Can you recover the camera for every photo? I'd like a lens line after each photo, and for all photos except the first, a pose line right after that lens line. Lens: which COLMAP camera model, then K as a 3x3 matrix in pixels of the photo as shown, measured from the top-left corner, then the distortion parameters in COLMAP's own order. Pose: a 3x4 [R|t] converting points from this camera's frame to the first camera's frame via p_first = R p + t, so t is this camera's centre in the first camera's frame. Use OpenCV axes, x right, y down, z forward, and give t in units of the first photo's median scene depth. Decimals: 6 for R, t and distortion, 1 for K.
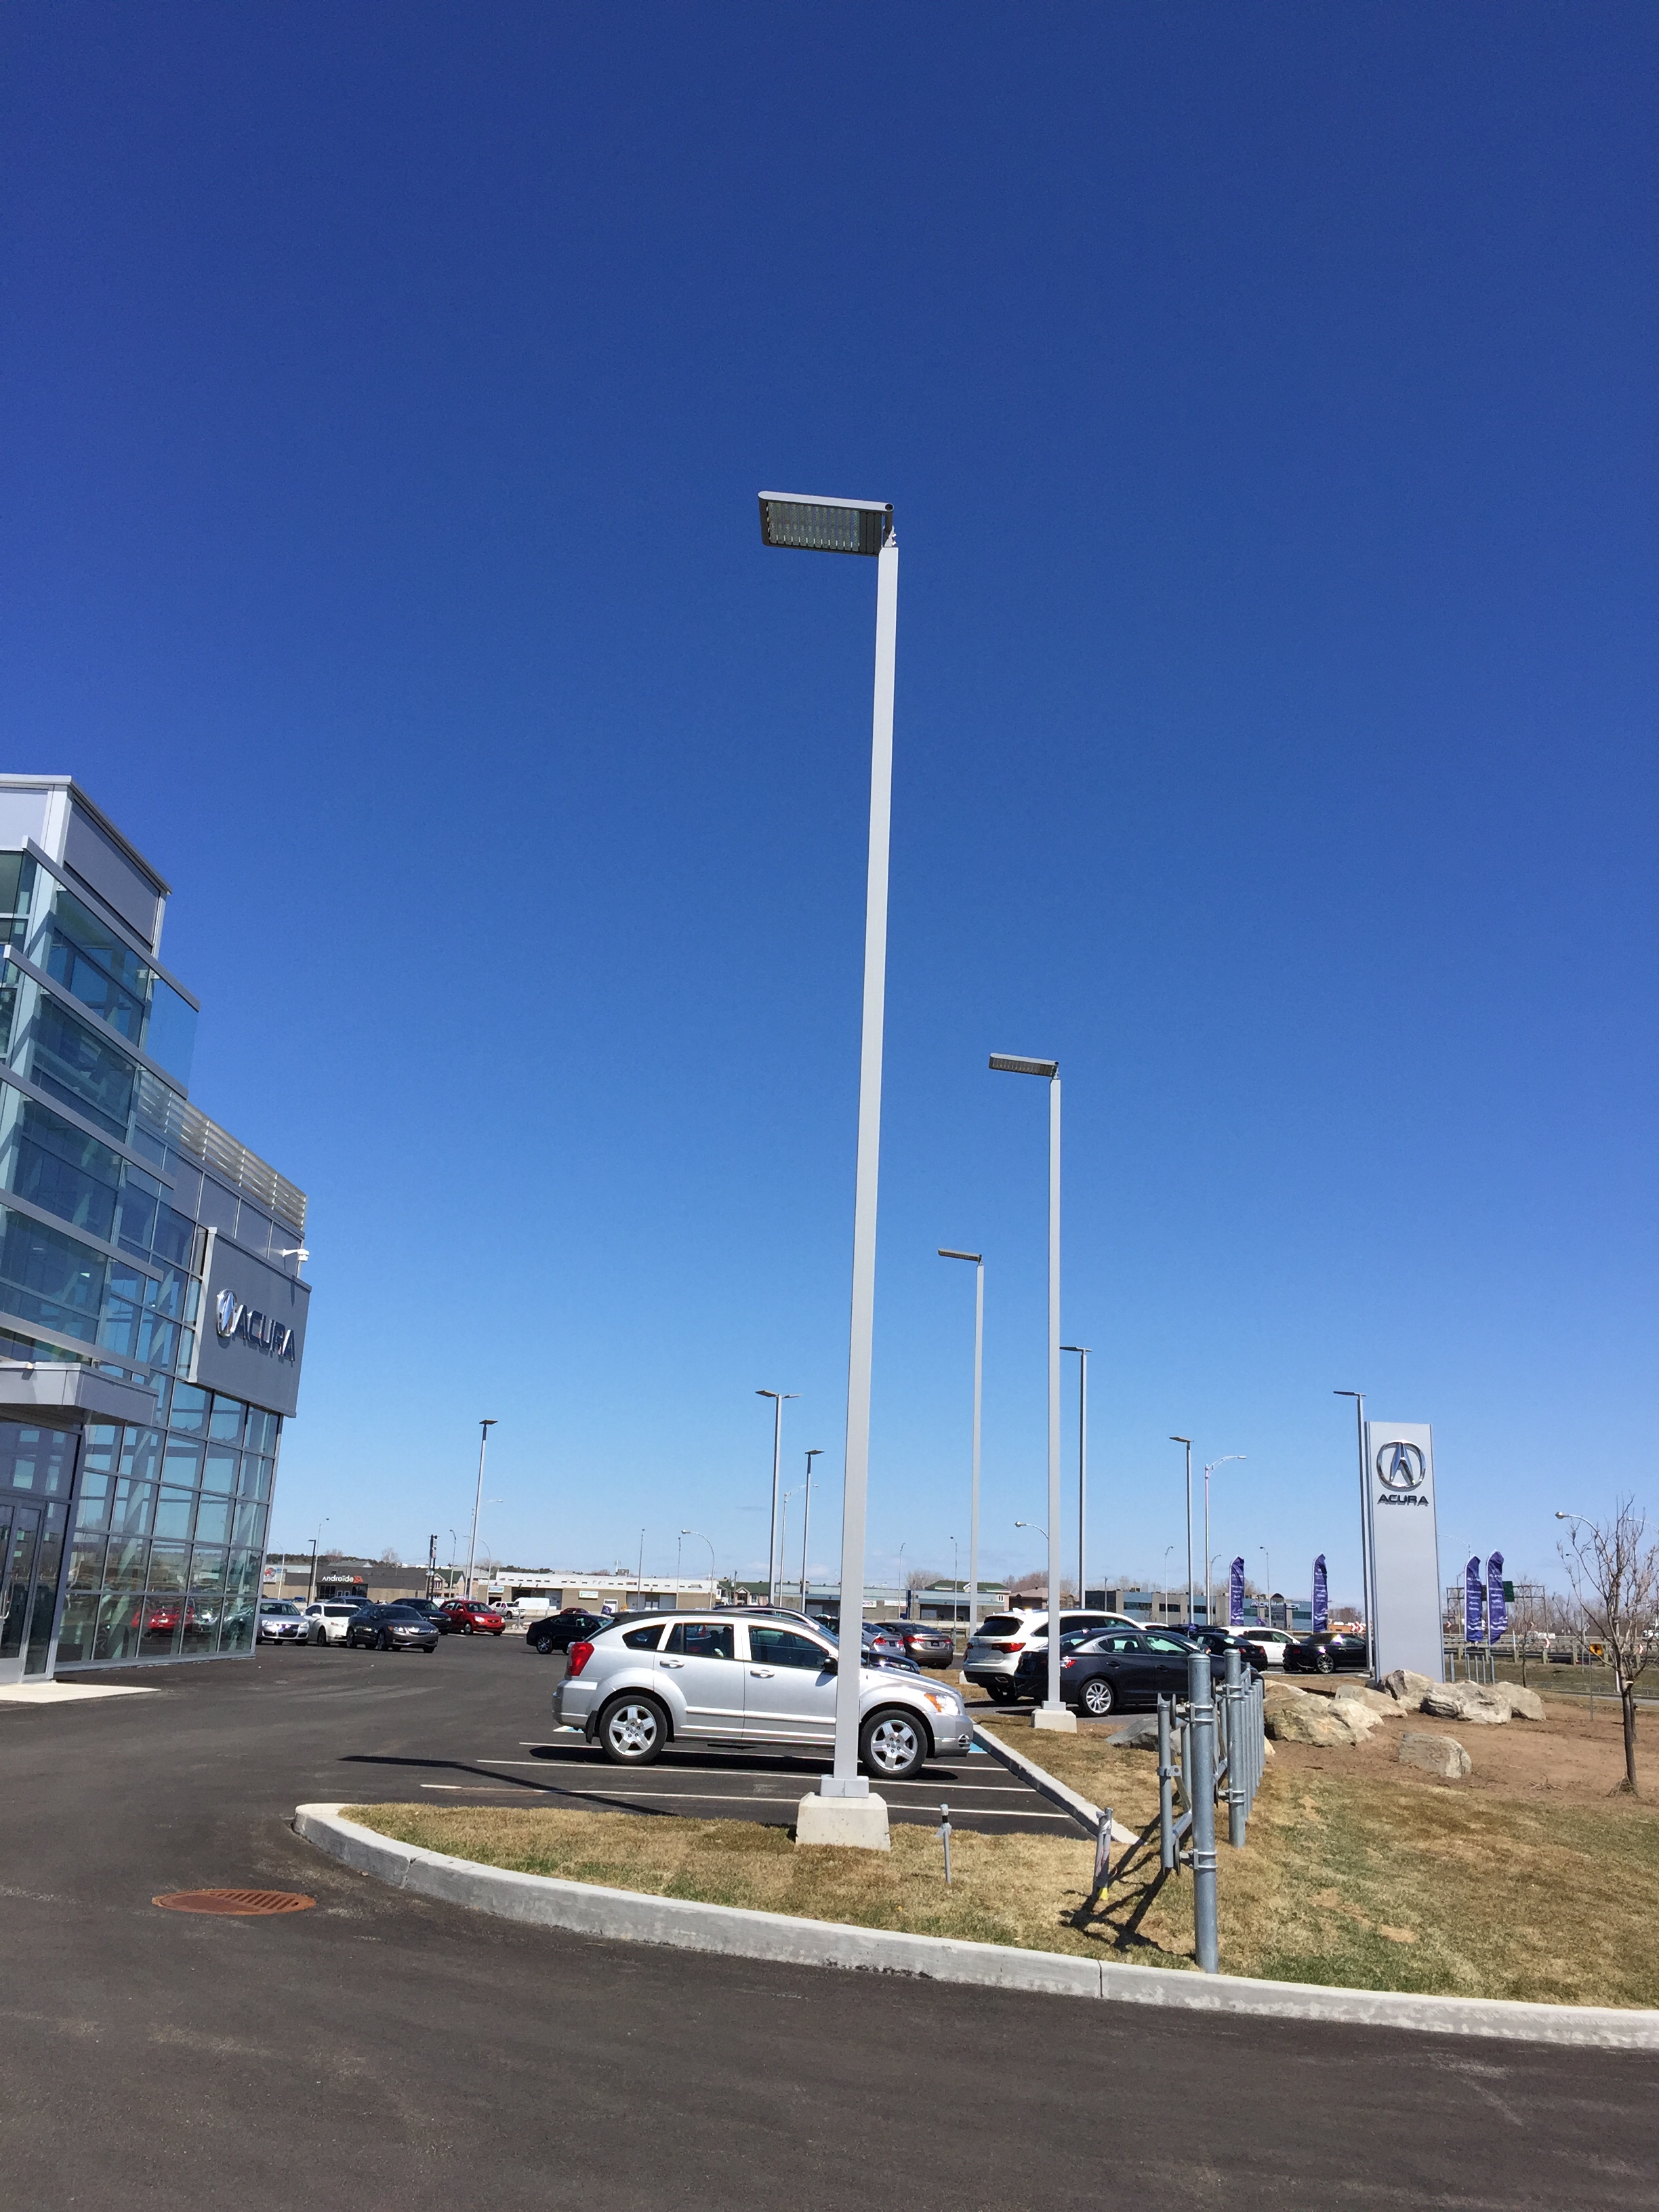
lens RADIAL K [[1878.3, 0, 834.2], [0, 1878.3, 1102.8], [0, 0, 1]] dist [0.085697, -0.103953]
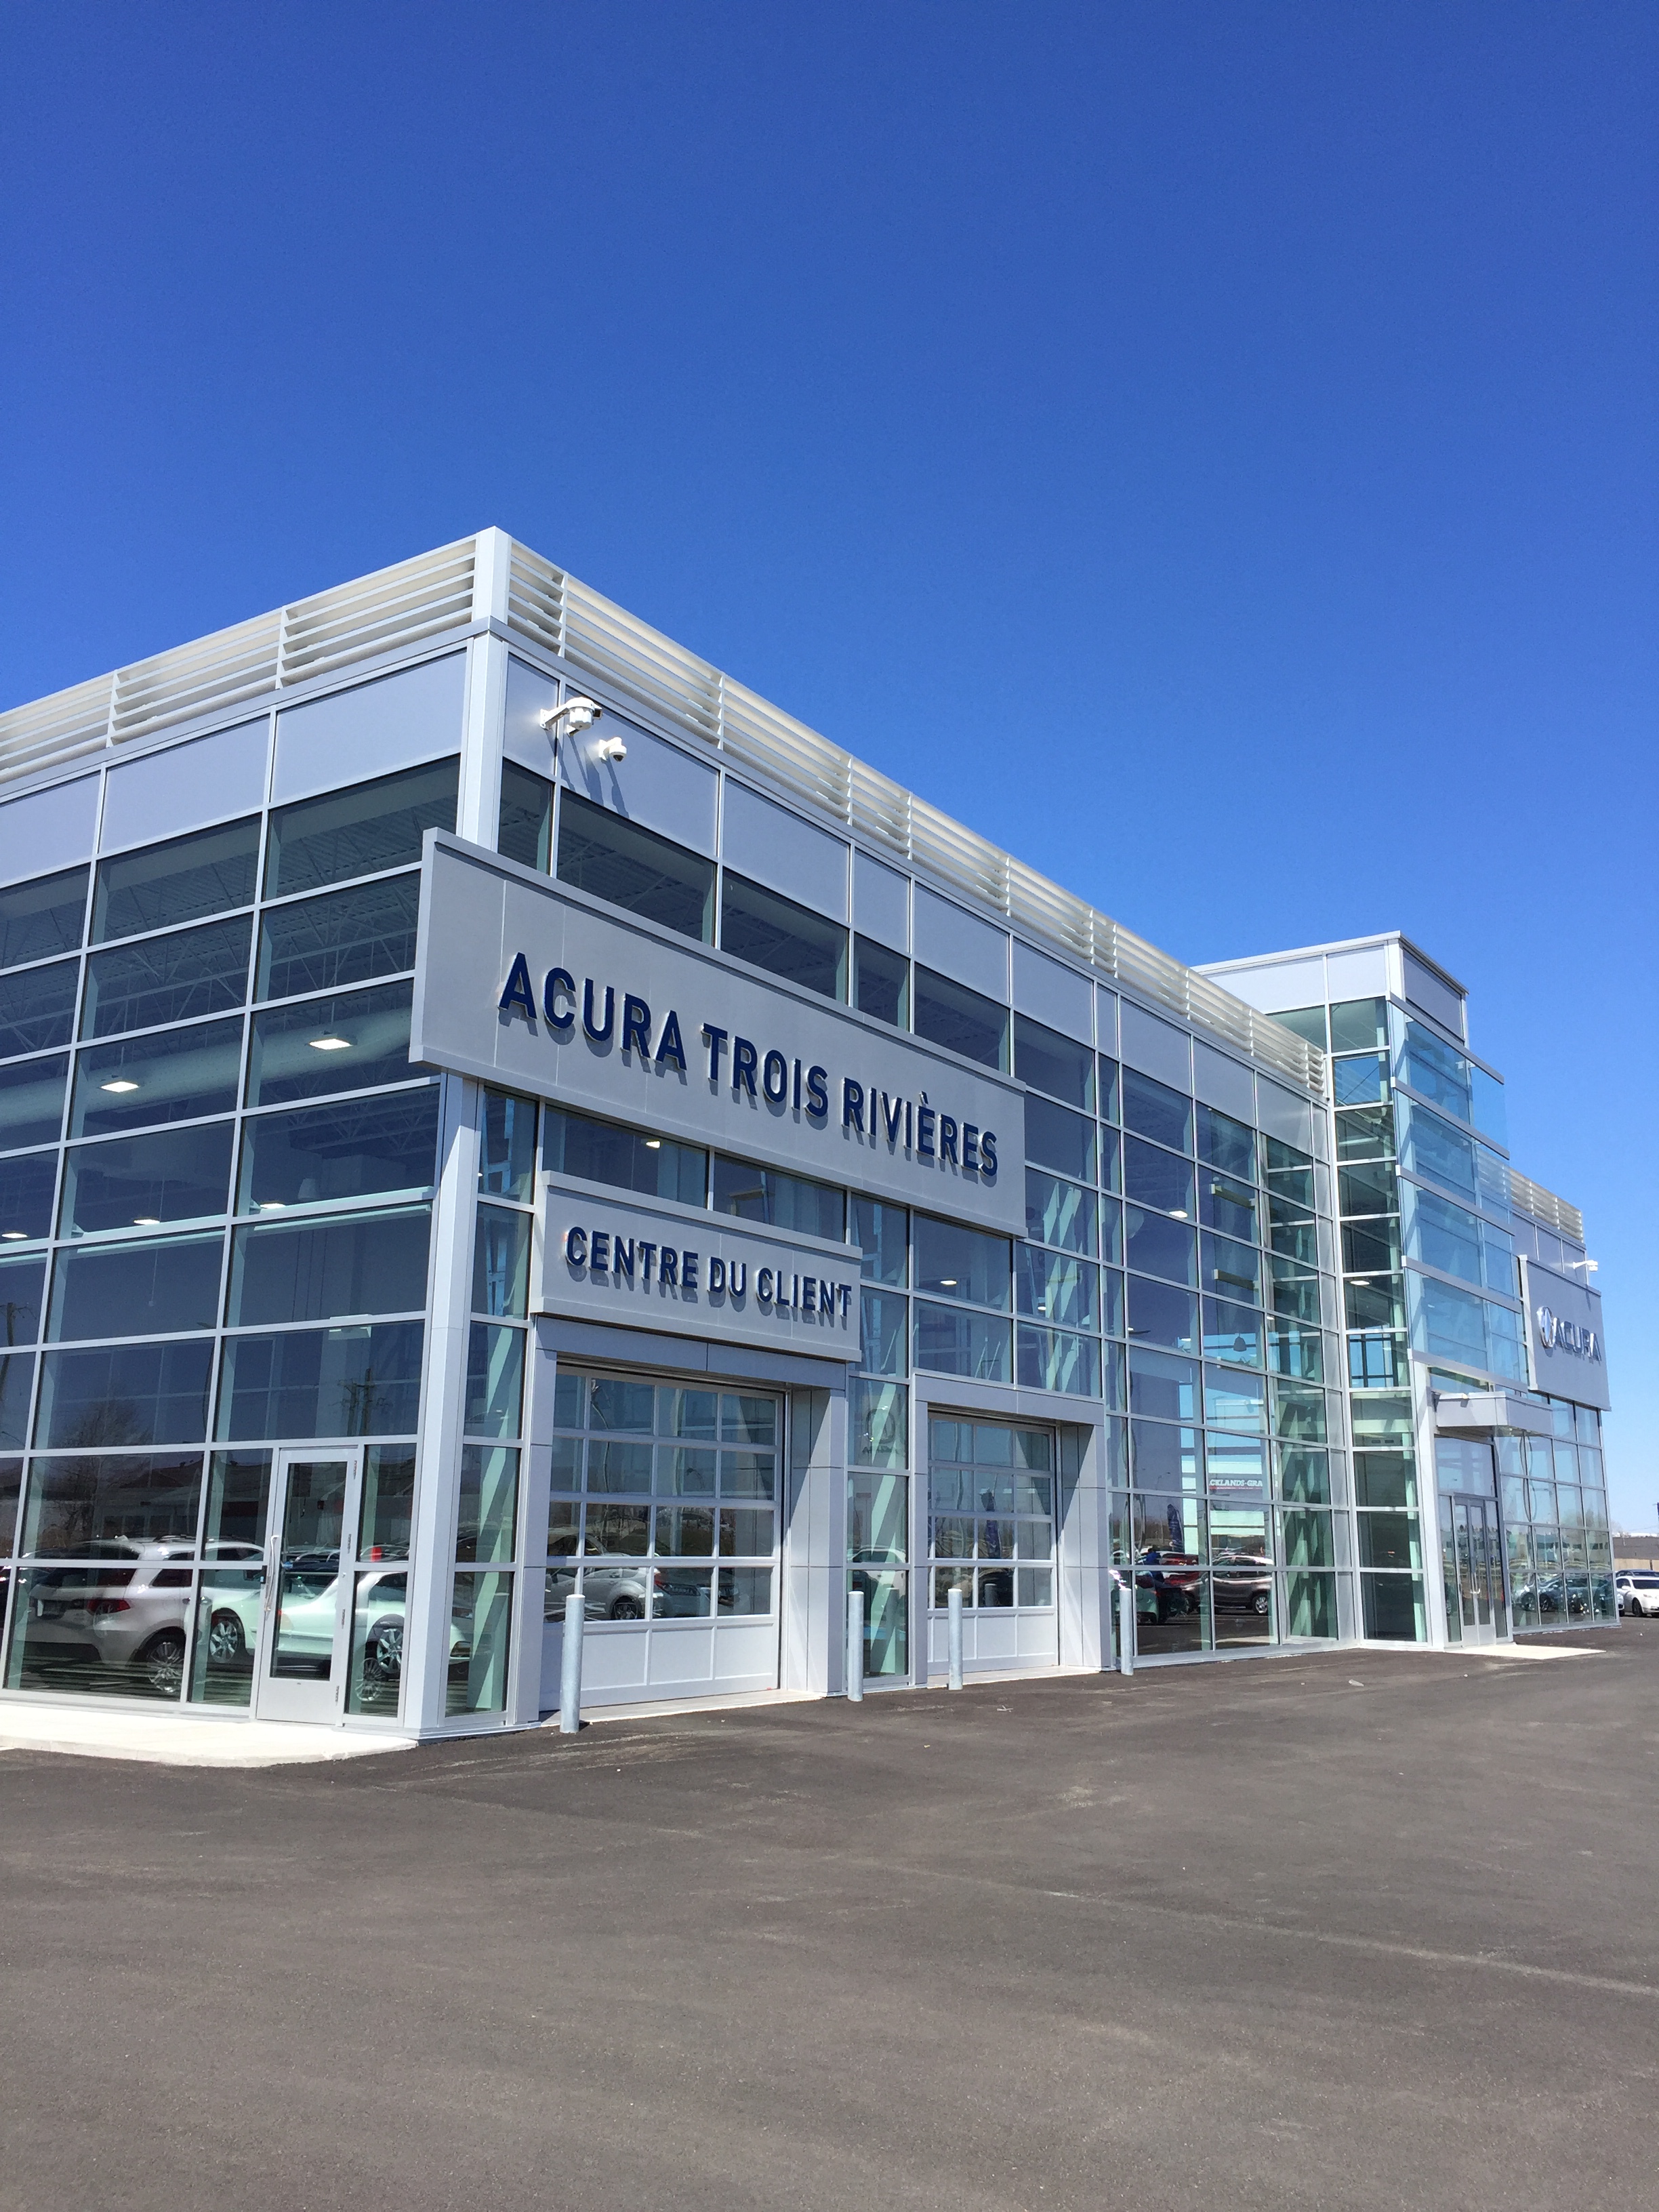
lens RADIAL K [[1878.3, 0, 835.2], [0, 1878.3, 1094.7], [0, 0, 1]] dist [0.085697, -0.103953]
pose [[0.826460, -0.161744, -0.539261, -0.035158], [0.167080, 0.985155, -0.039421, -0.055256], [0.537632, -0.057520, 0.841216, -0.195122]]
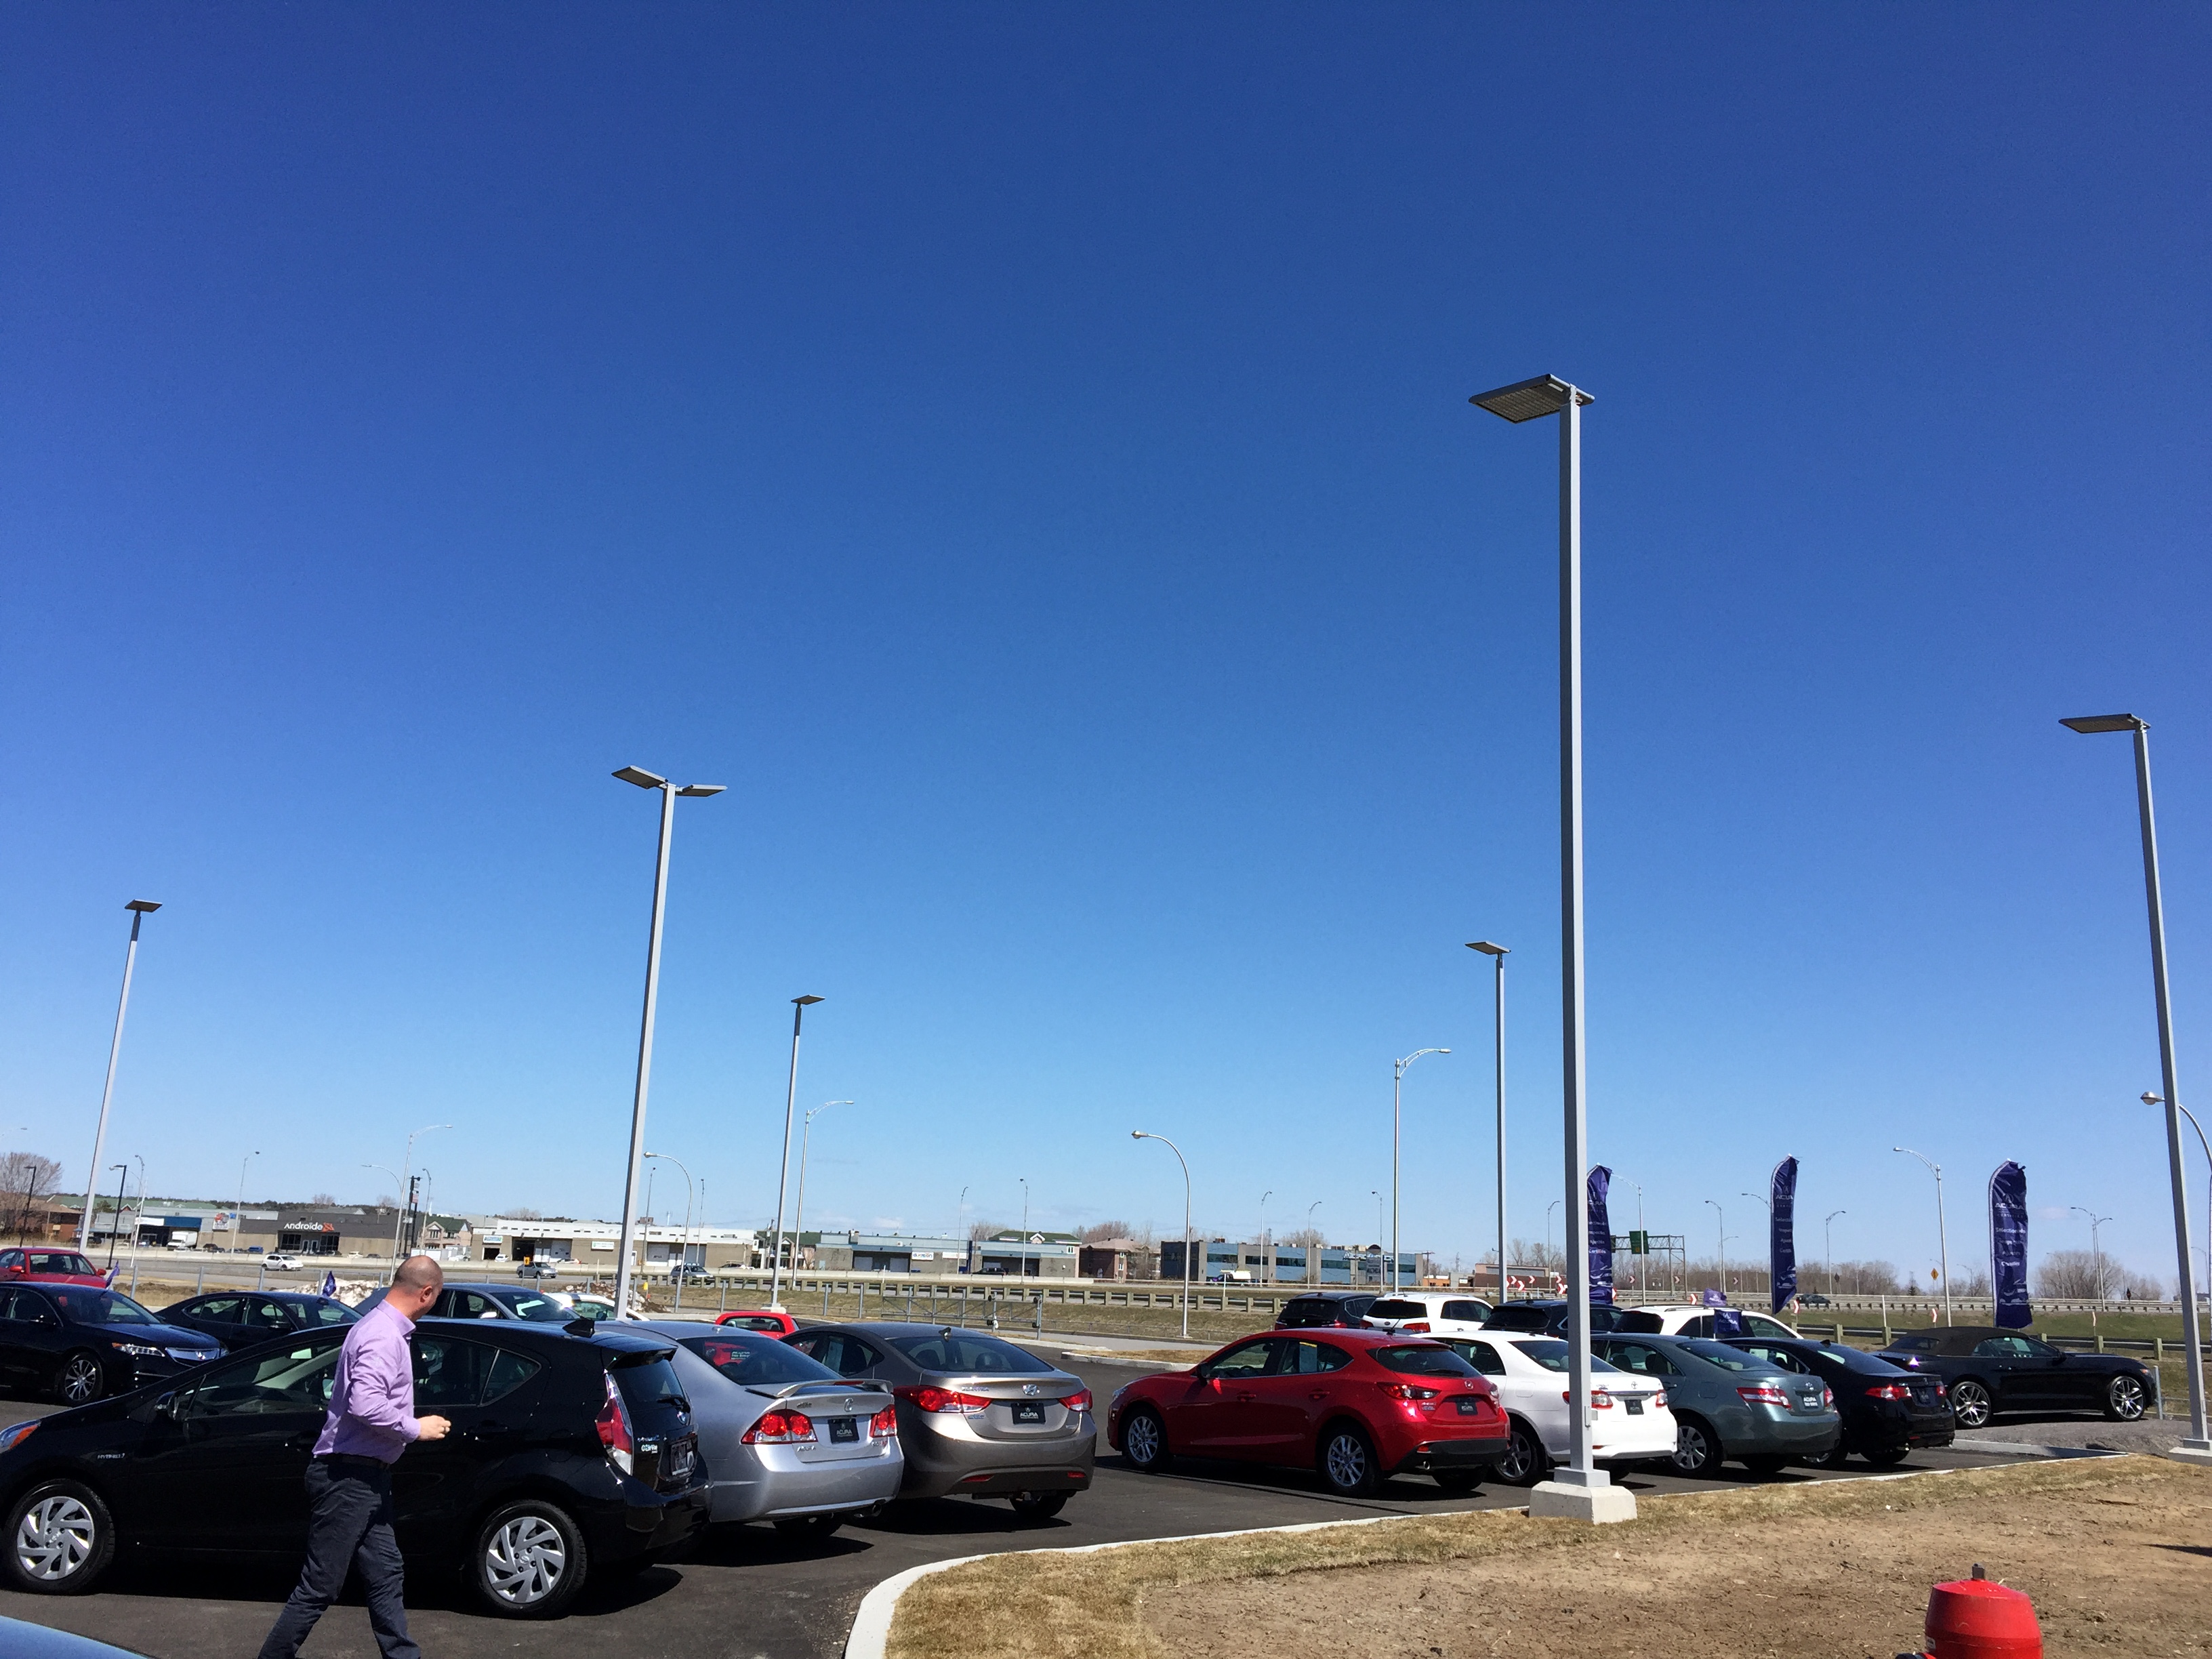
lens RADIAL K [[1878.3, 0, 1110.2], [0, 1878.3, 843.5], [0, 0, 1]] dist [0.085697, -0.103953]
pose [[0.993980, 0.026929, 0.106199, 0.053234], [-0.031570, 0.998608, 0.042265, 0.300637], [-0.104913, -0.045363, 0.993446, 1.132952]]
